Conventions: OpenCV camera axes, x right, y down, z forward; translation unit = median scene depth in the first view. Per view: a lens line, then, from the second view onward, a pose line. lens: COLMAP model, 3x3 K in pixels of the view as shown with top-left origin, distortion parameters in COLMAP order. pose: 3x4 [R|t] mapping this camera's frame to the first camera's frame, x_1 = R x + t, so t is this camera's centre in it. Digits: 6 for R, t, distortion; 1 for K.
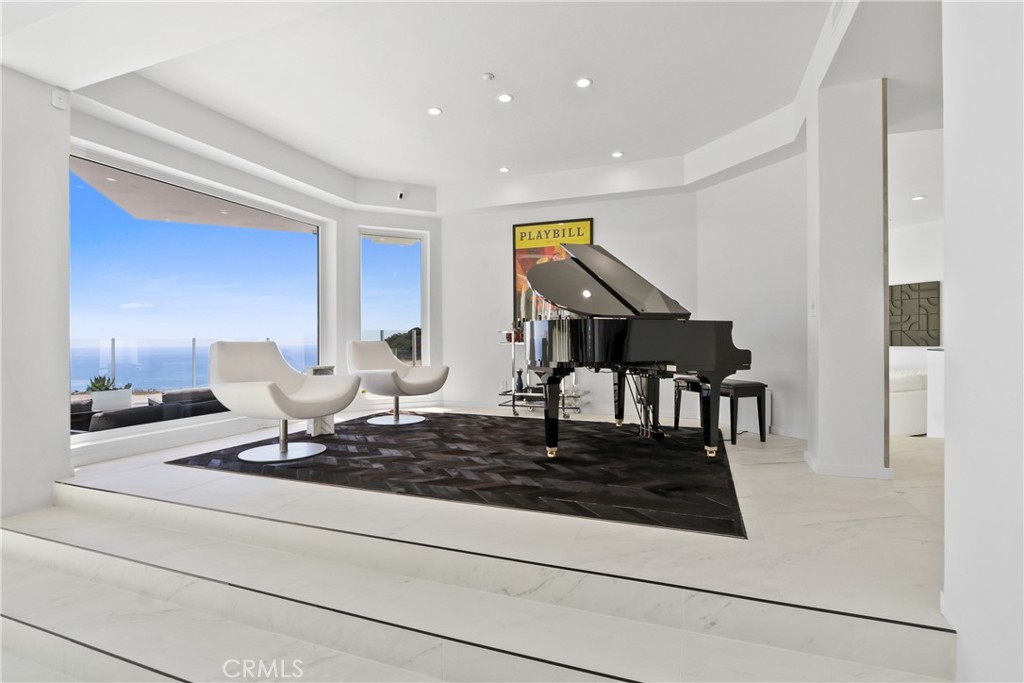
lens RADIAL K [[475.5, 0, 509.6], [0, 475.5, 339.9], [0, 0, 1]] dist [-0.013967, 0.000877]
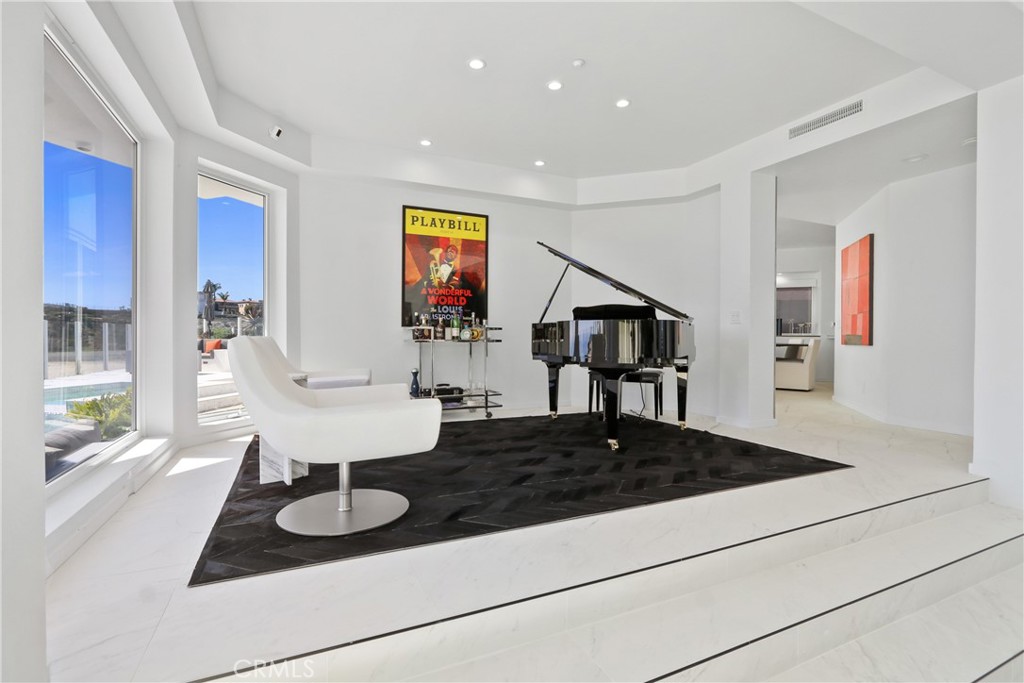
lens RADIAL K [[475.5, 0, 508.7], [0, 475.5, 344.4], [0, 0, 1]] dist [-0.013967, 0.000877]
pose [[0.704006, -0.003112, 0.710187, -0.500005], [-0.008423, 0.999883, 0.012731, 0.001885], [-0.710144, -0.014945, 0.703898, 0.254329]]
